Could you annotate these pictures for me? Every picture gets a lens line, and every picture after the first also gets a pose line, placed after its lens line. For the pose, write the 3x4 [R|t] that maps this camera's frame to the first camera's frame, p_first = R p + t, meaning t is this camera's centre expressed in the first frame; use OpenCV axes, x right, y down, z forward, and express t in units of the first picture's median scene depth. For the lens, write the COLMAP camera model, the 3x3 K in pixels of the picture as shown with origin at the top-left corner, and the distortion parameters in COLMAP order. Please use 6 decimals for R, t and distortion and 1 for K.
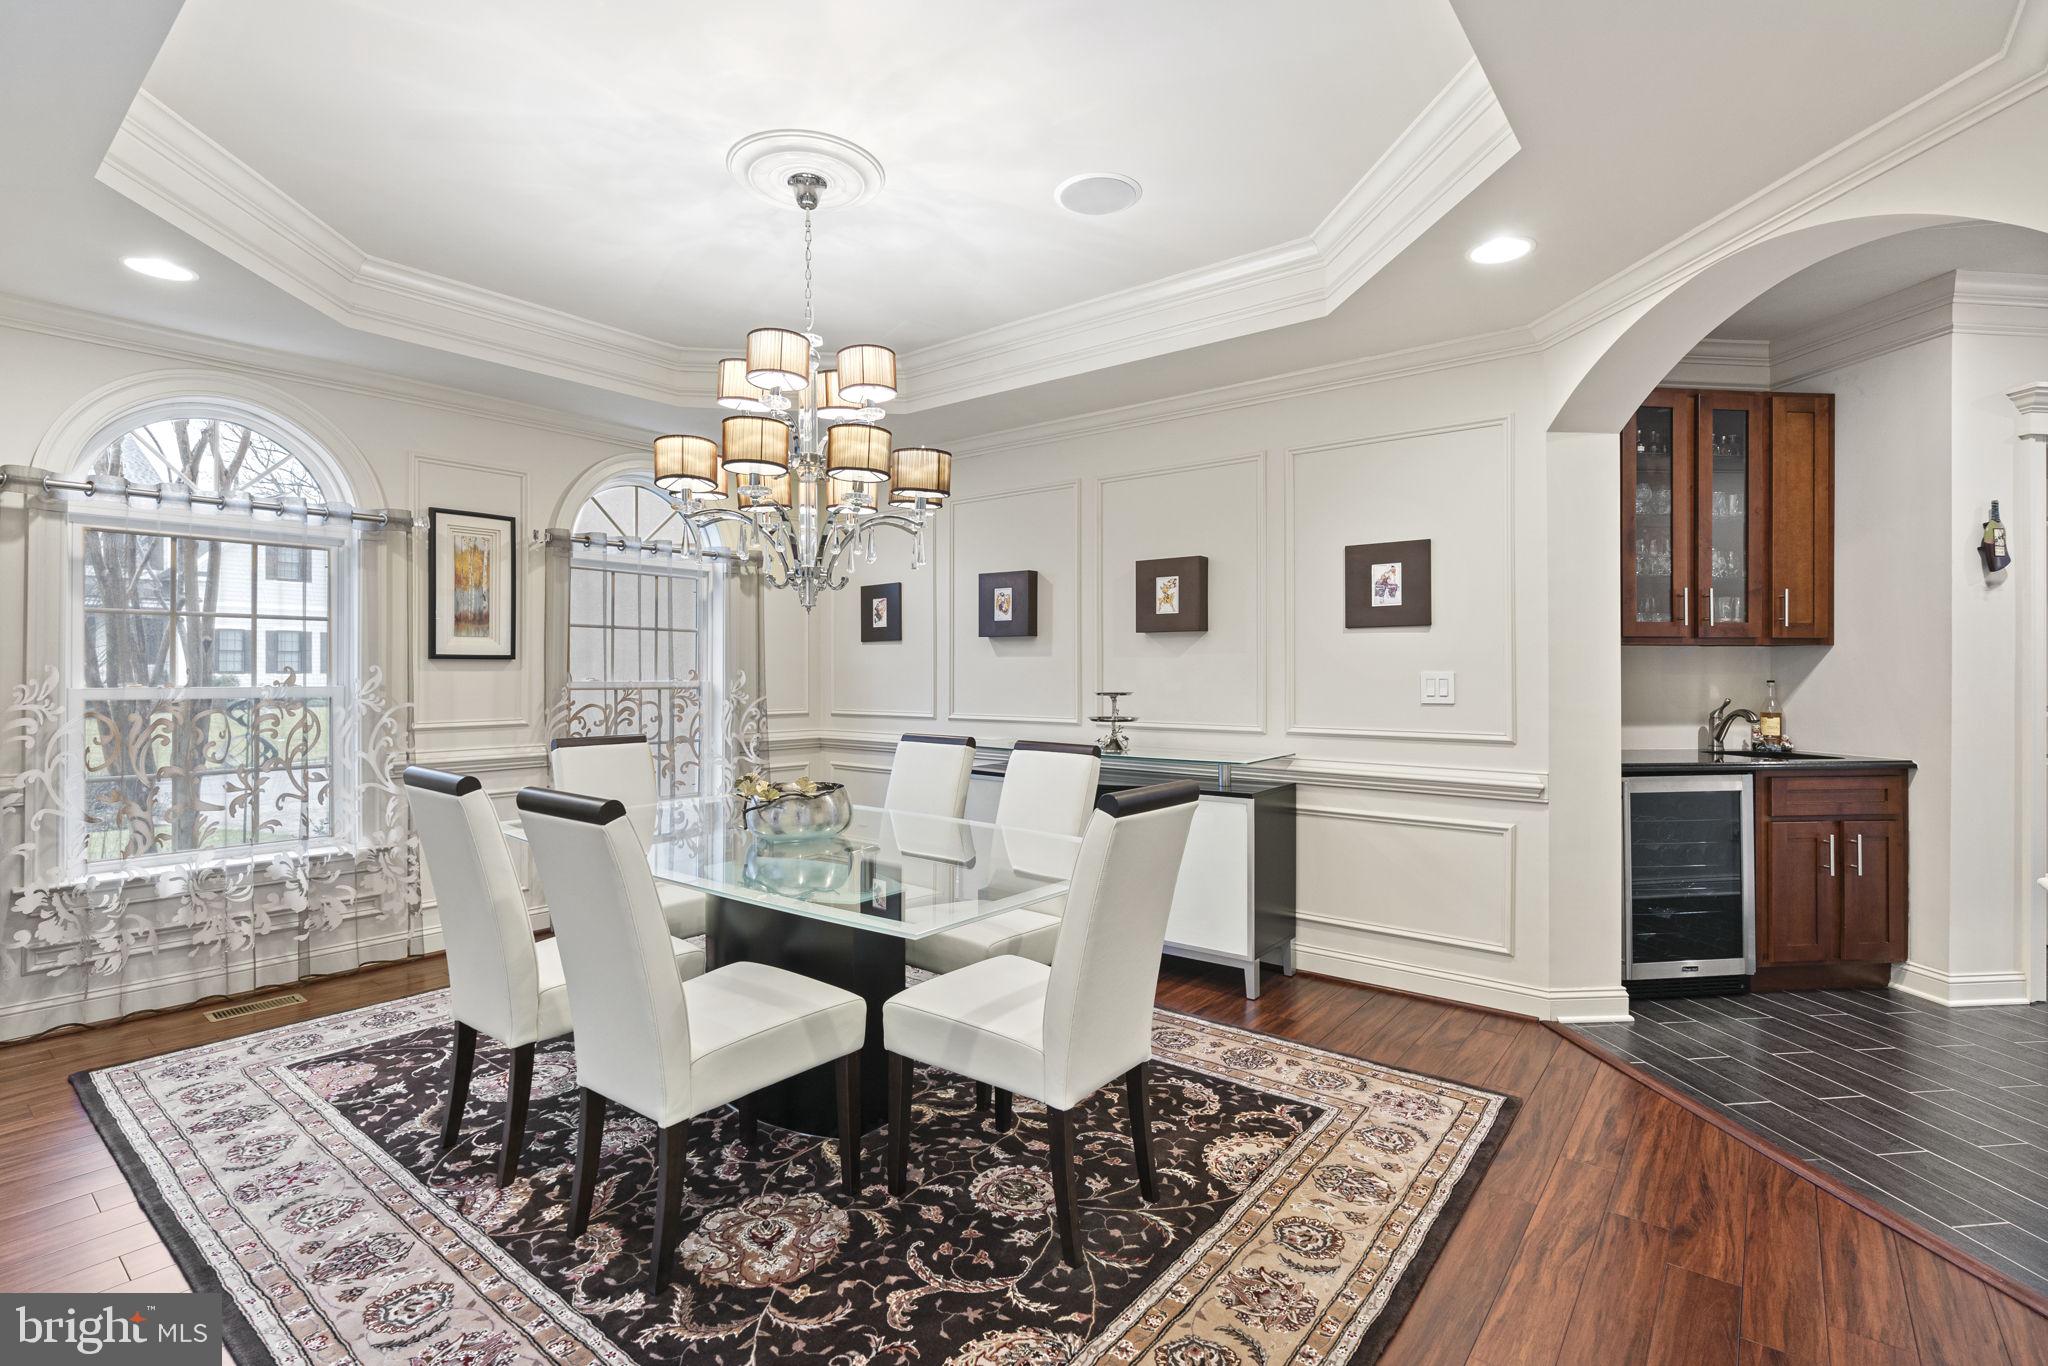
lens RADIAL K [[937.4, 0, 1025.1], [0, 937.4, 676.4], [0, 0, 1]] dist [-0.008016, 0.000984]
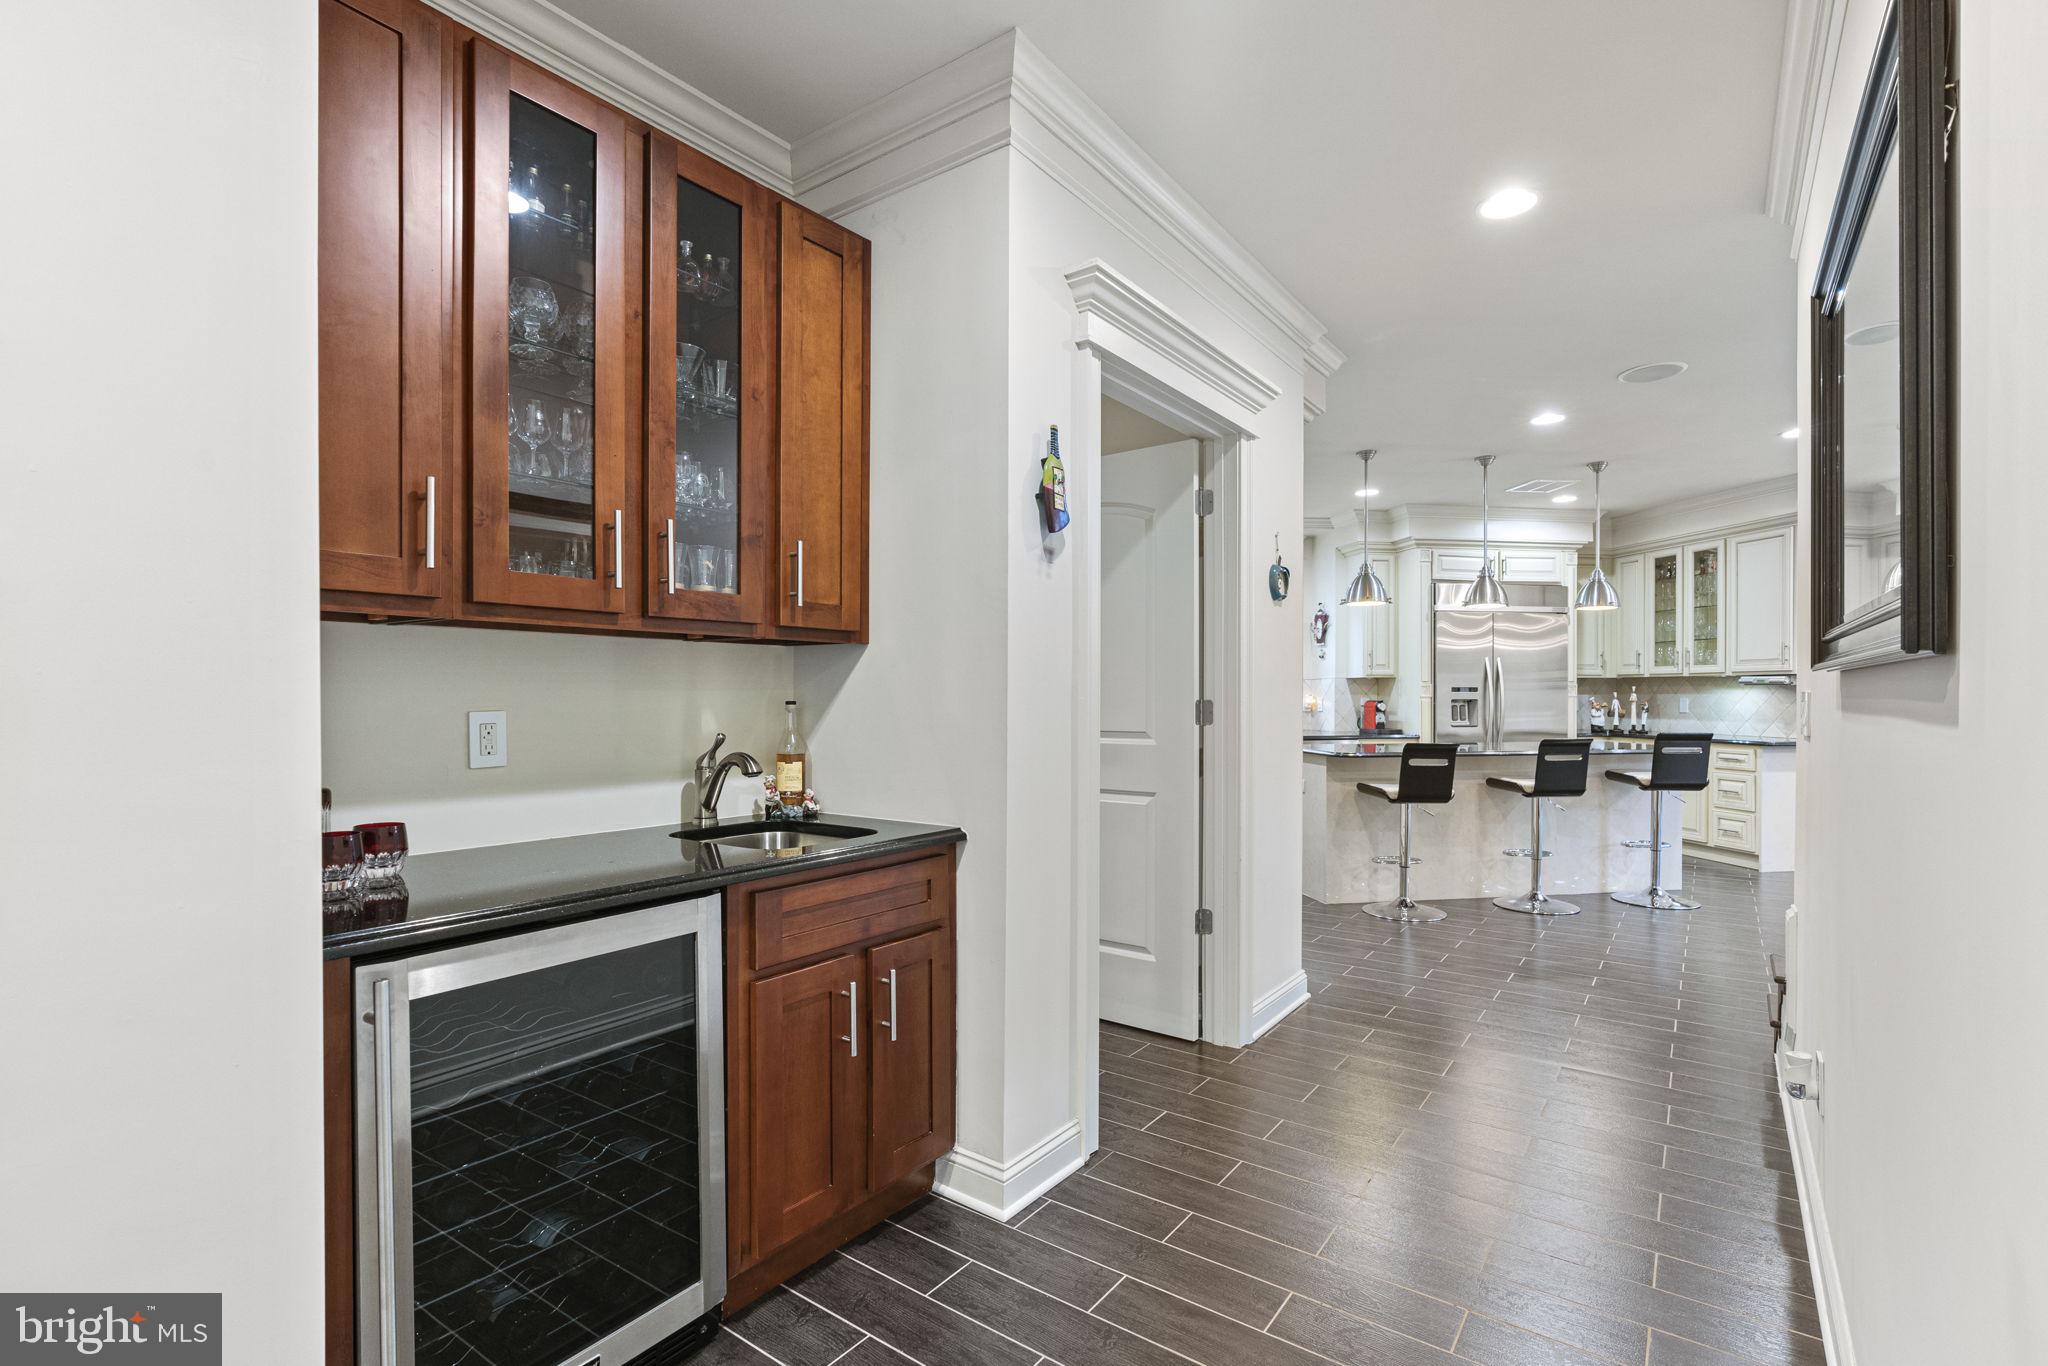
lens RADIAL K [[937.4, 0, 1025.0], [0, 937.4, 693.1], [0, 0, 1]] dist [-0.008016, 0.000984]
pose [[0.678660, 0.003589, 0.734443, 0.499811], [-0.000957, 0.999992, -0.004001, 0.001716], [-0.734452, 0.002012, 0.678658, 0.520553]]
